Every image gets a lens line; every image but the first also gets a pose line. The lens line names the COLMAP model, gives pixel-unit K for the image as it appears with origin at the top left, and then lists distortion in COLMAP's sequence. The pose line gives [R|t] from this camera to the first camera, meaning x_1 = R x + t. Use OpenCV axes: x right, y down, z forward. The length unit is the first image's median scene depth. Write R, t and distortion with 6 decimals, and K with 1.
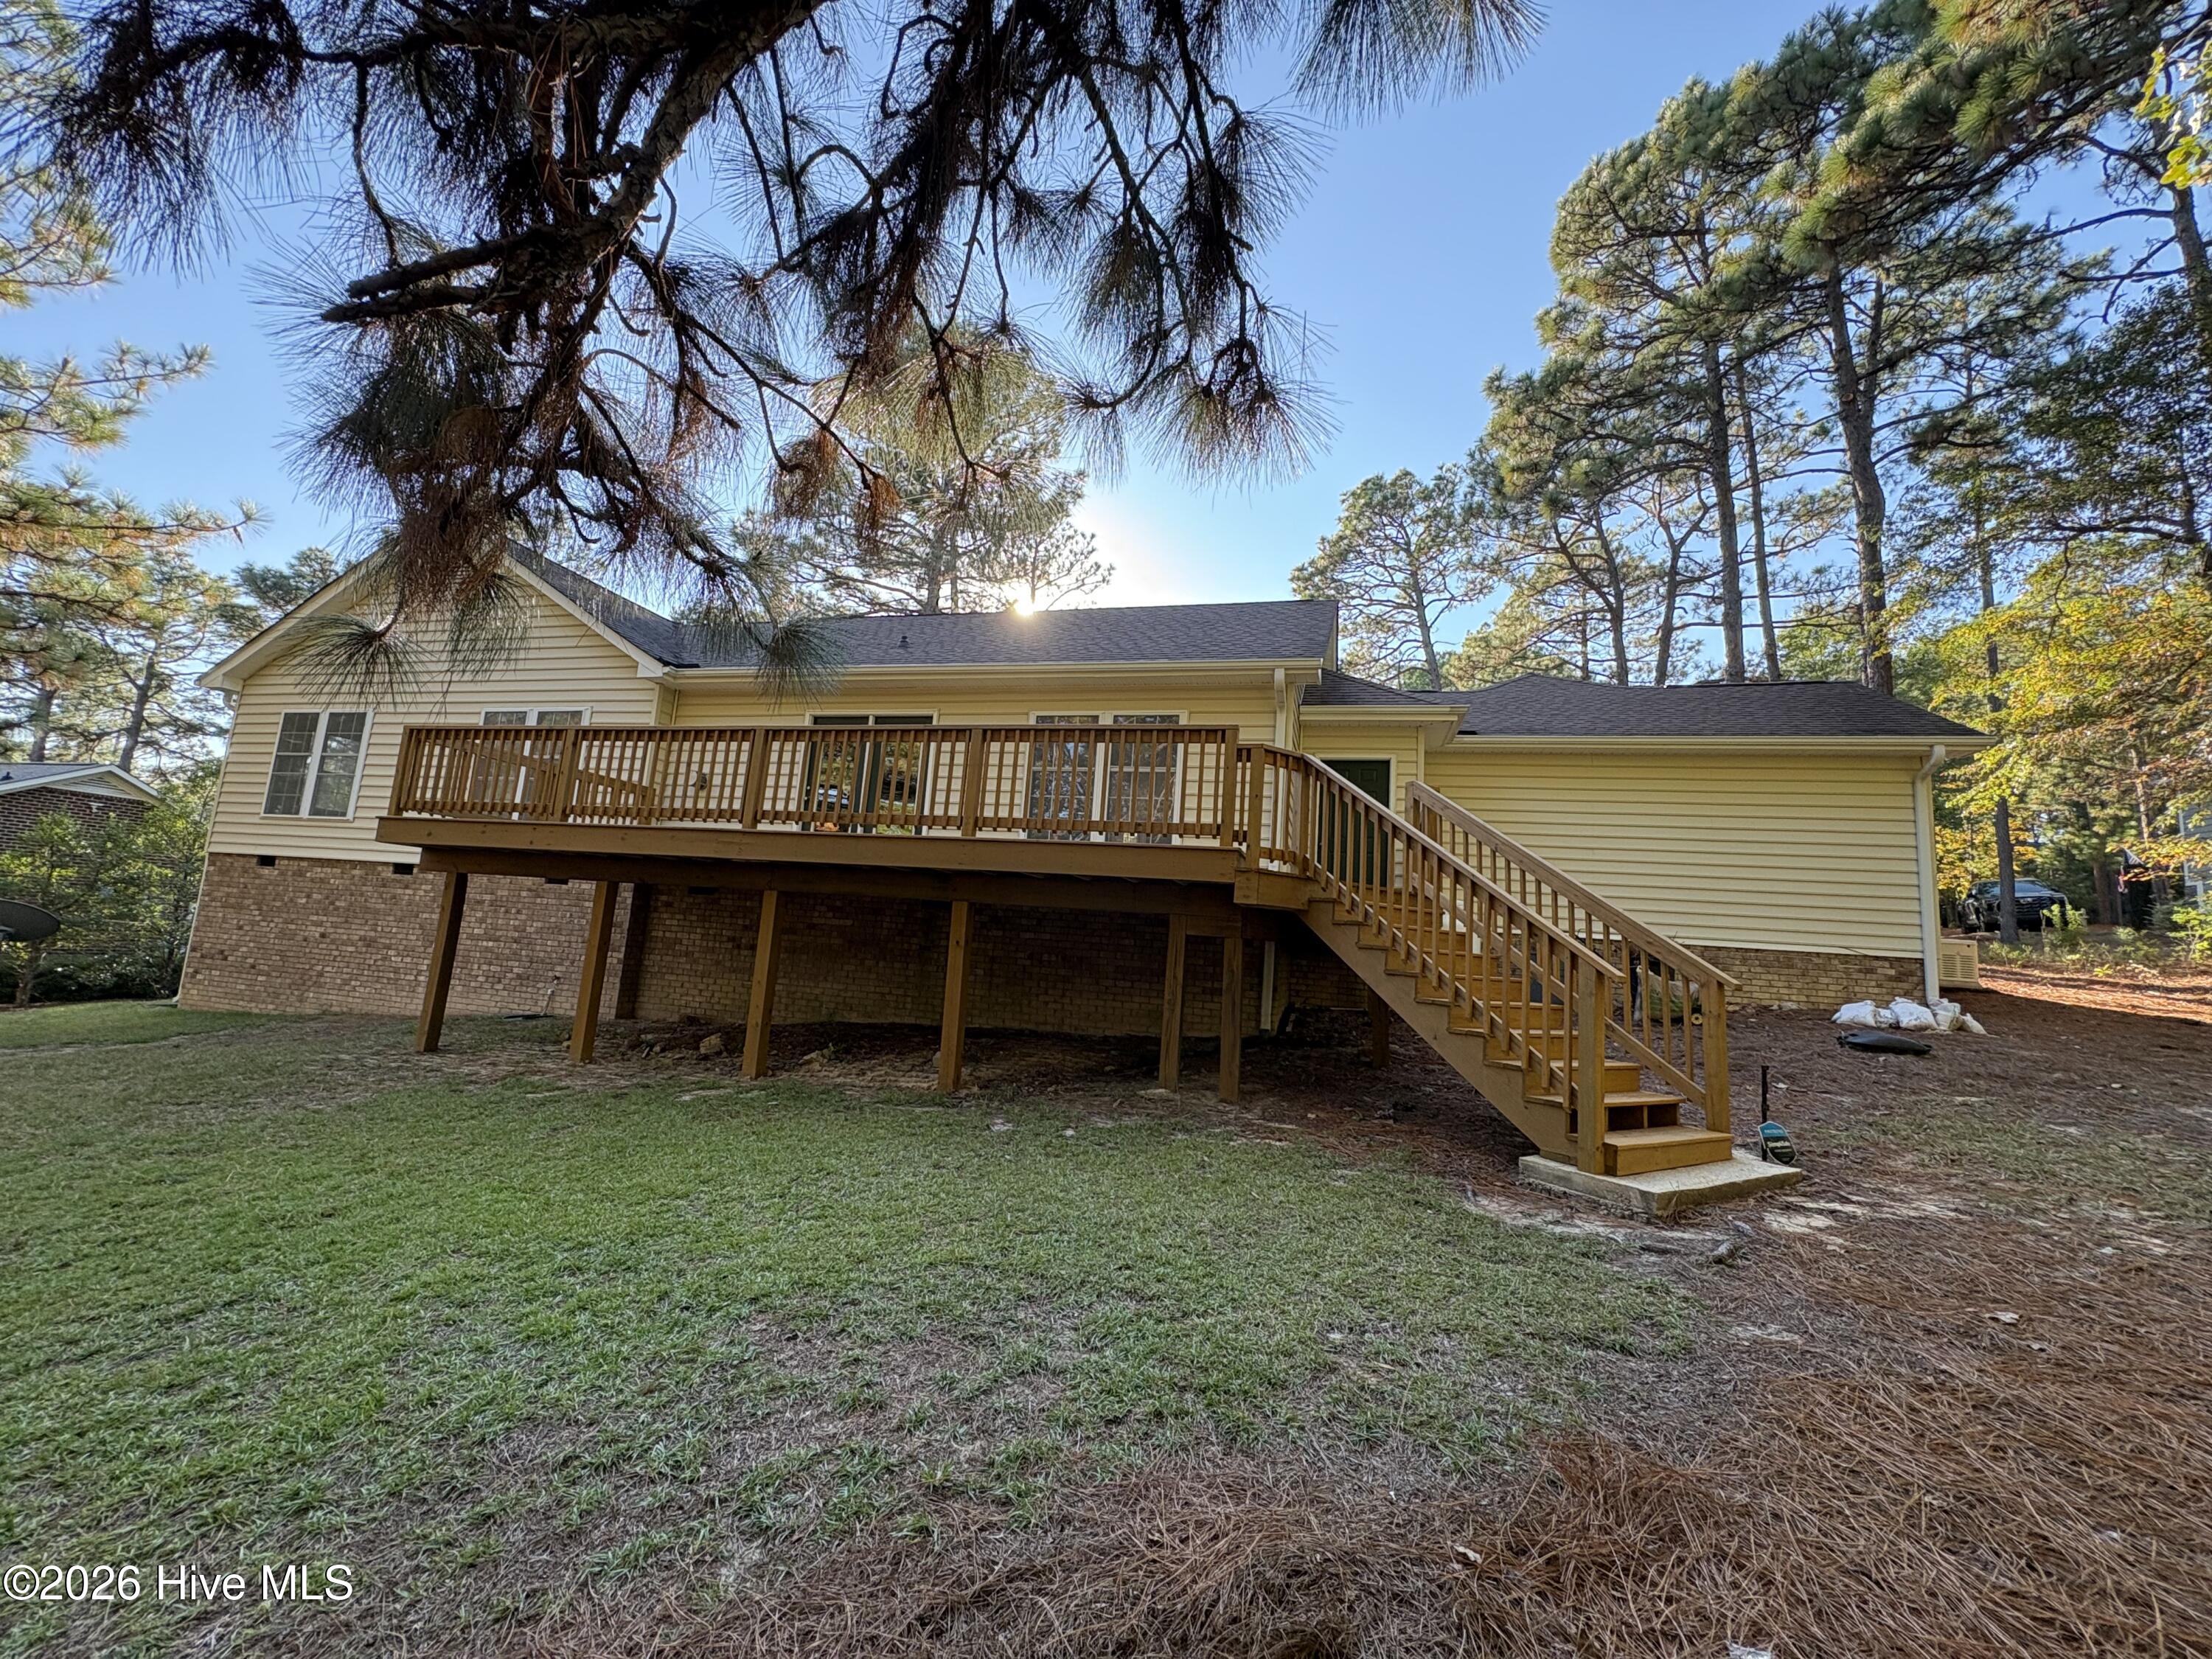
lens RADIAL K [[888.1, 0, 1109.6], [0, 888.1, 826.3], [0, 0, 1]] dist [-0.001847, -0.000593]
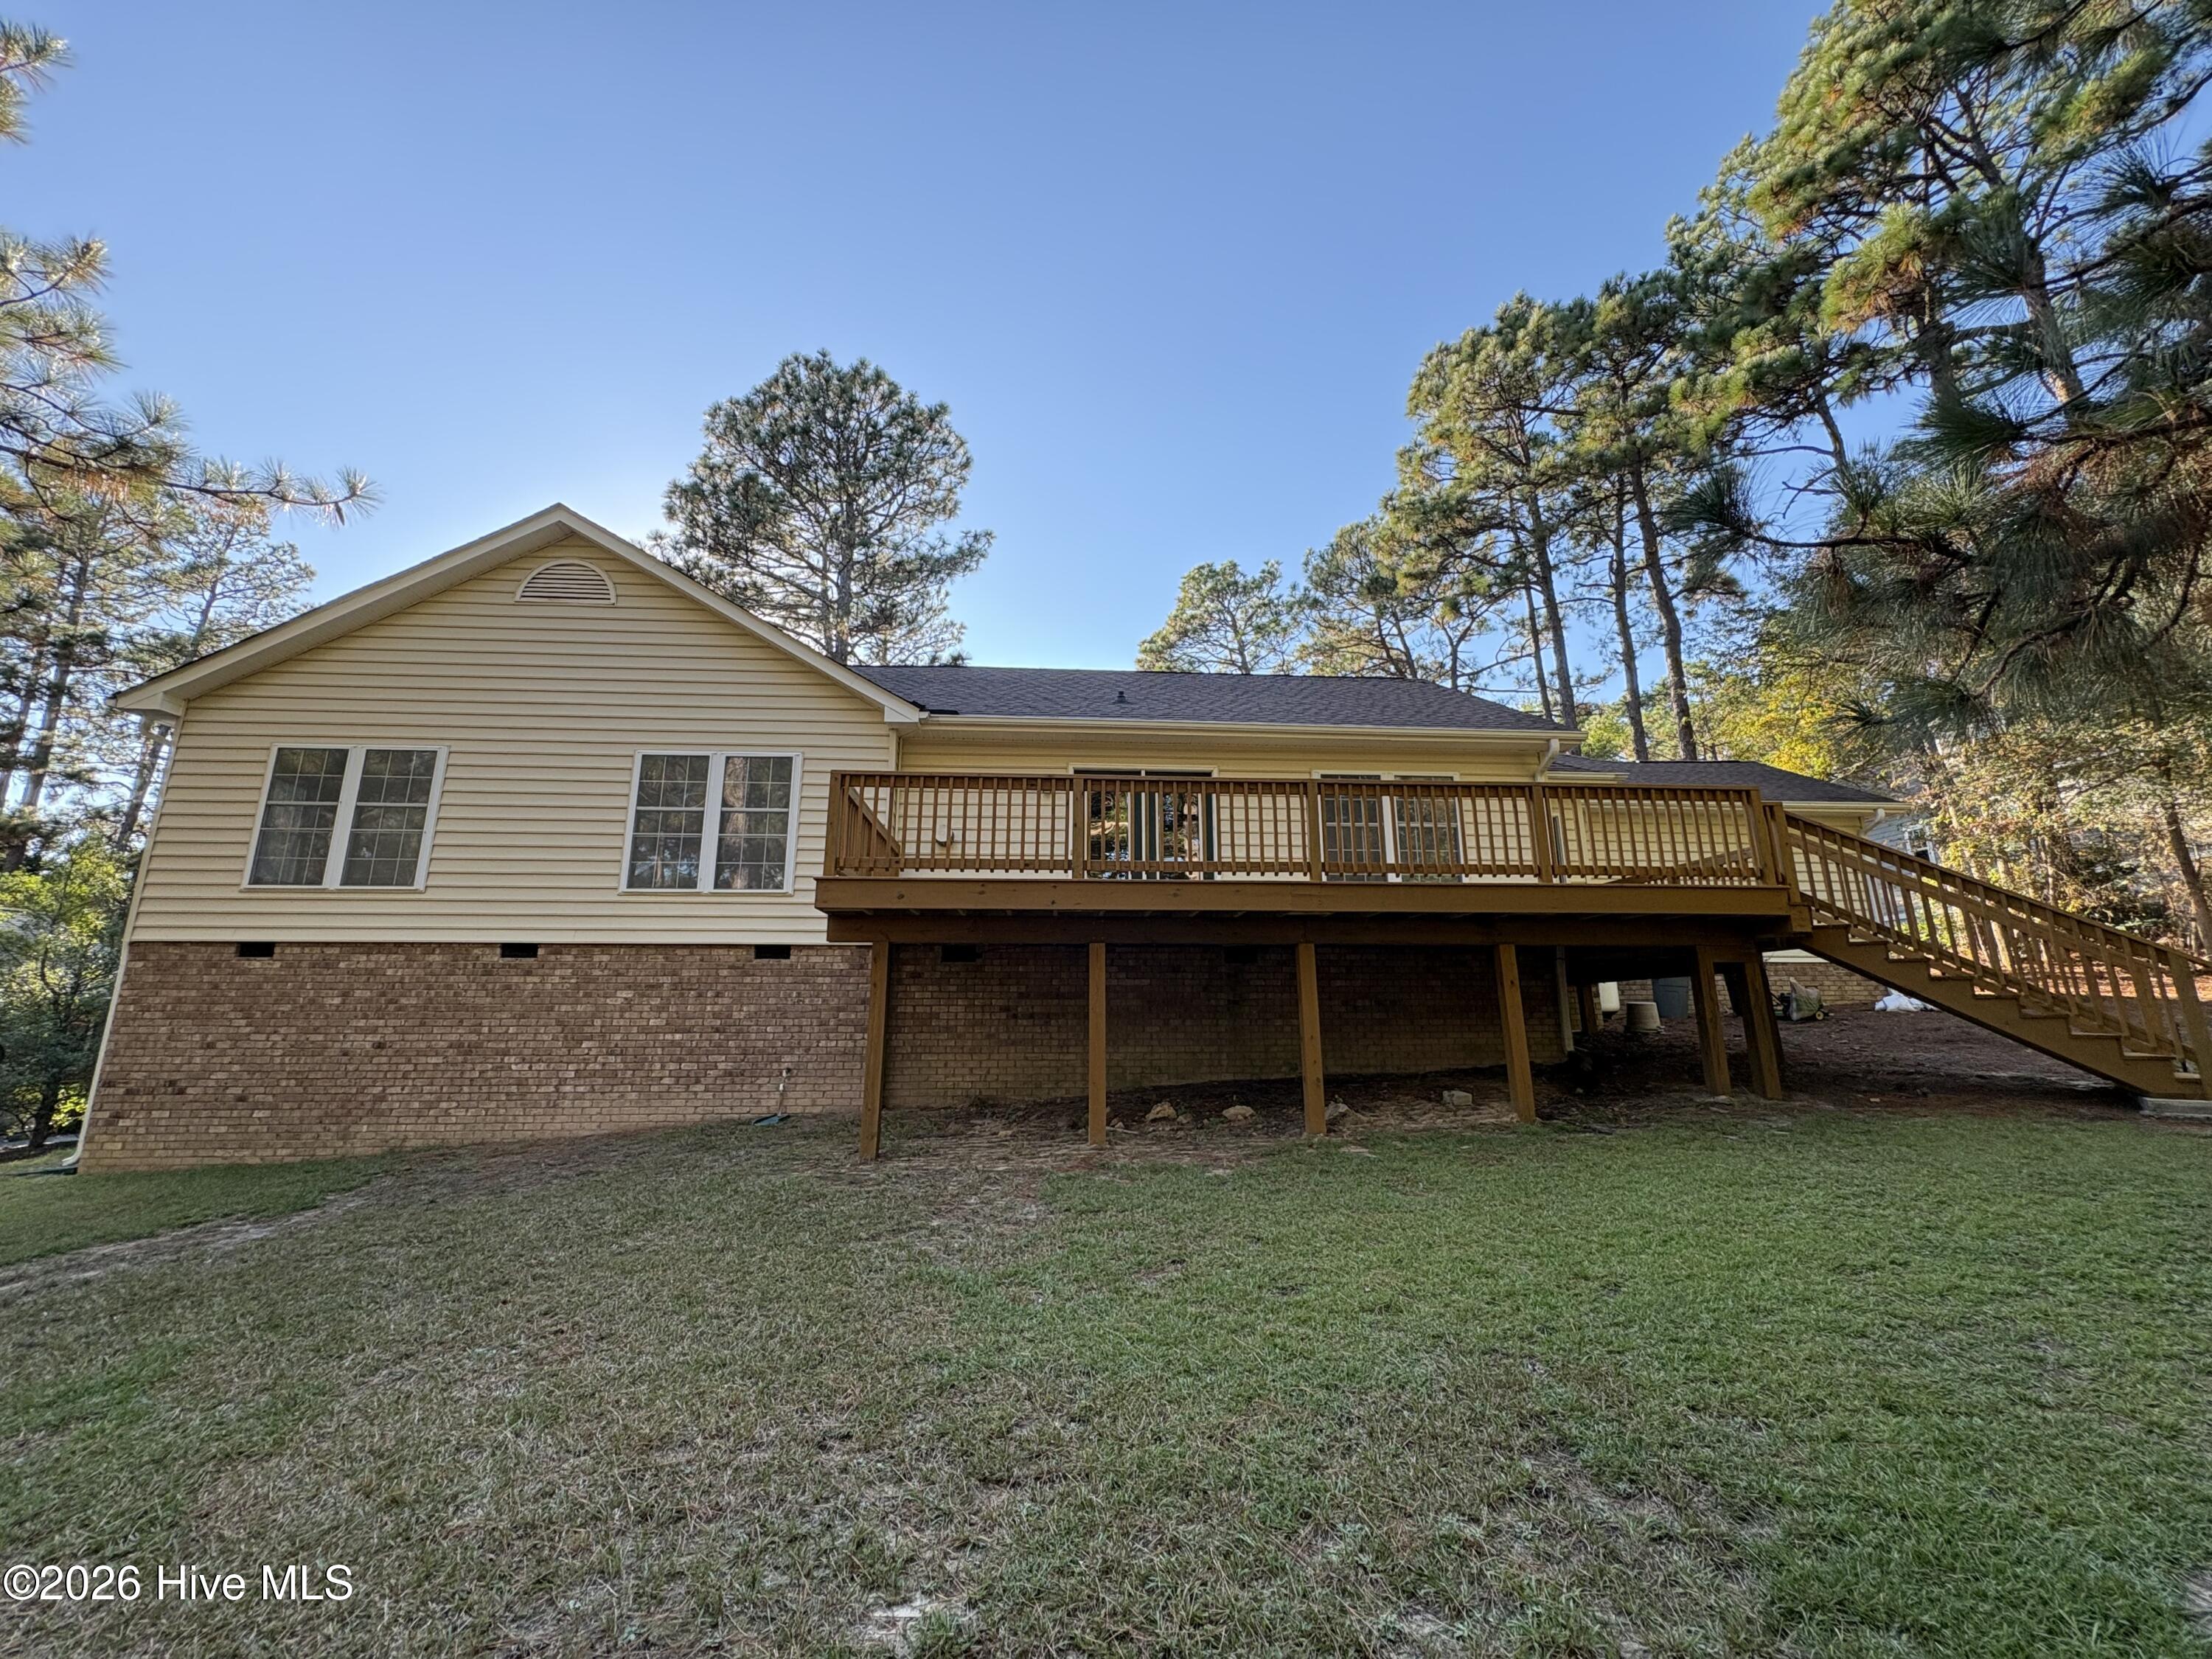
lens RADIAL K [[888.1, 0, 1107.2], [0, 888.1, 823.0], [0, 0, 1]] dist [-0.001847, -0.000593]
pose [[0.939923, 0.002092, 0.341380, -0.557574], [0.022470, 0.997434, -0.067980, 0.000484], [-0.340646, 0.071567, 0.937464, 0.076878]]
